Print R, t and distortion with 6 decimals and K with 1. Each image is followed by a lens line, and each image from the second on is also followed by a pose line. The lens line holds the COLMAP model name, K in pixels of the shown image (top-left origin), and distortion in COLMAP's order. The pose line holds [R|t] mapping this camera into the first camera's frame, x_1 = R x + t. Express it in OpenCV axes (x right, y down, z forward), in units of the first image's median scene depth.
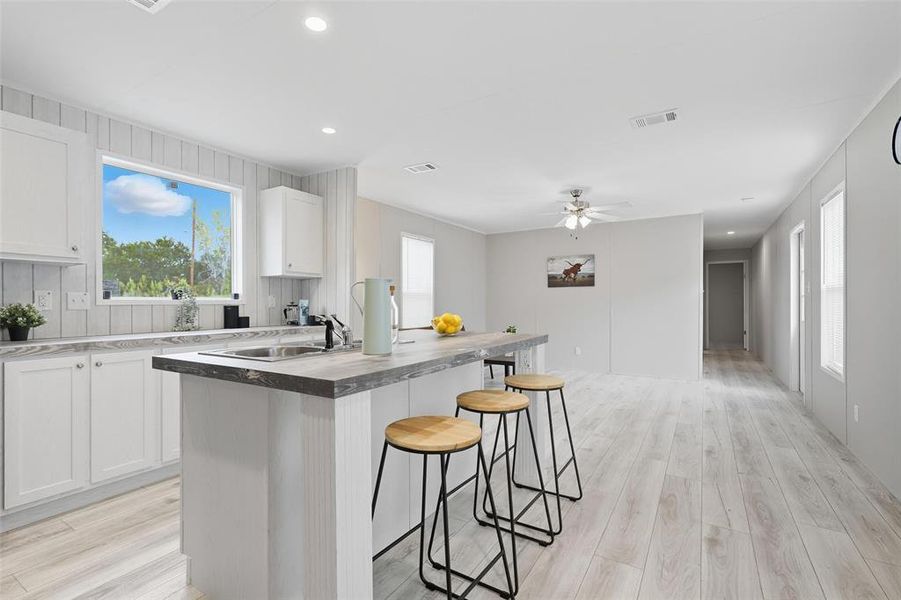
lens RADIAL K [[411.8, 0, 447.4], [0, 411.8, 303.8], [0, 0, 1]] dist [0.002913, -0.000399]
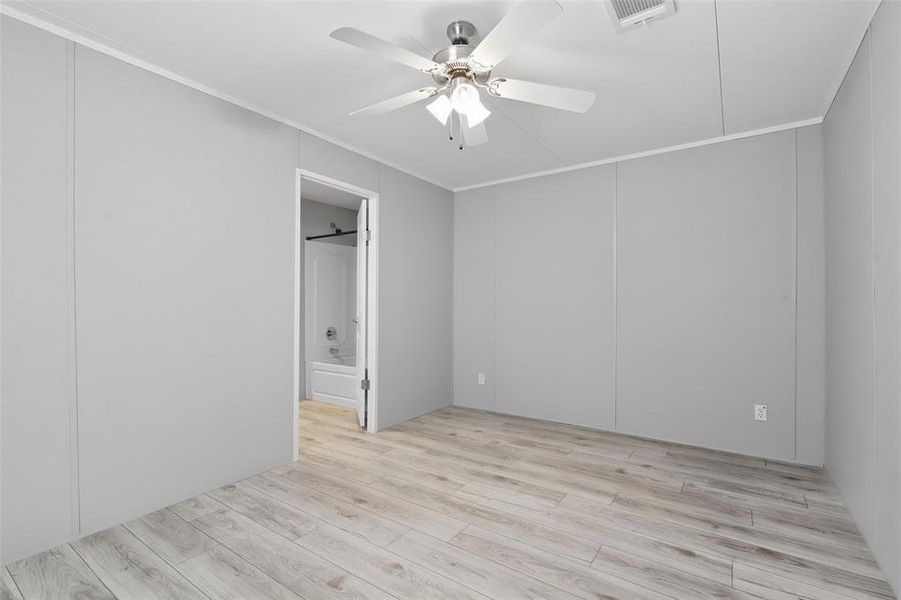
lens RADIAL K [[413.5, 0, 450.5], [0, 413.5, 300.0], [0, 0, 1]] dist [0.006455, 0.000060]
pose [[-0.056699, -0.011589, -0.998324, 0.643238], [-0.000723, 0.999933, -0.011567, -0.001967], [0.998391, 0.000066, -0.056703, 0.905383]]
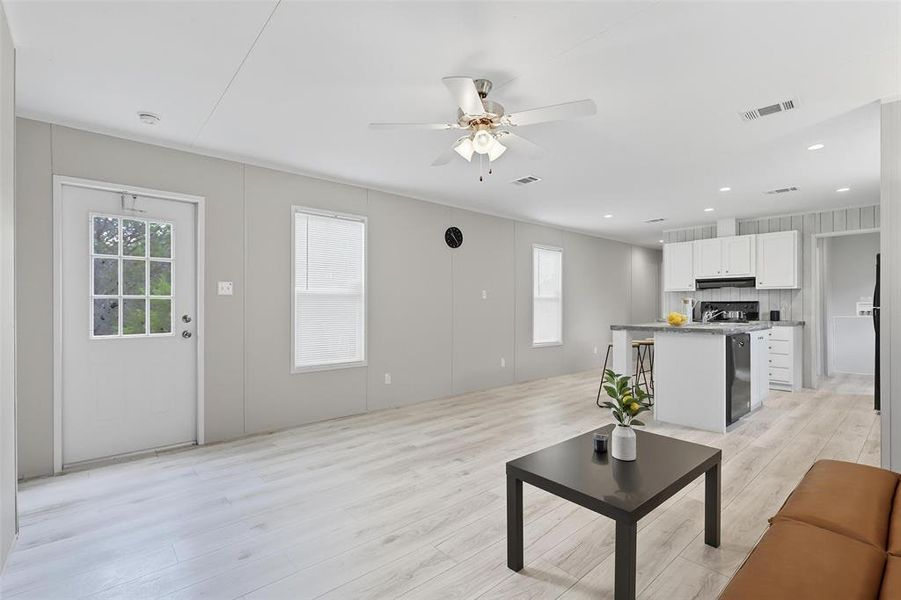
lens RADIAL K [[411.8, 0, 447.4], [0, 411.8, 303.8], [0, 0, 1]] dist [0.002913, -0.000399]
pose [[-0.954214, 0.003870, 0.299101, 0.182429], [0.003821, 0.999992, -0.000748, -0.005881], [-0.299101, 0.000429, -0.954221, 1.340965]]
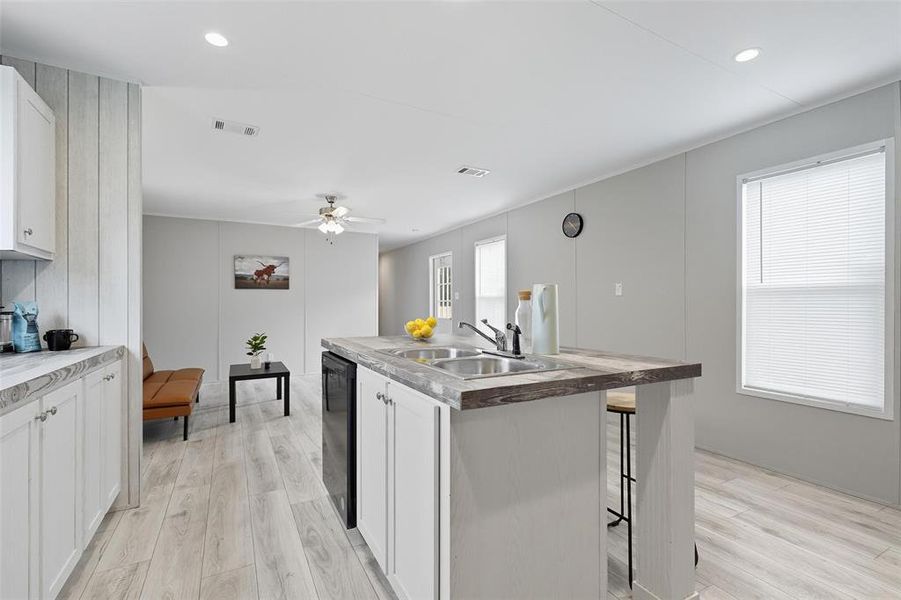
lens RADIAL K [[411.8, 0, 447.4], [0, 411.8, 303.8], [0, 0, 1]] dist [0.002913, -0.000399]
pose [[0.496344, 0.002300, 0.868123, -0.393634], [0.003294, 0.999984, -0.004533, -0.002452], [-0.868120, 0.005110, 0.496328, 0.214859]]
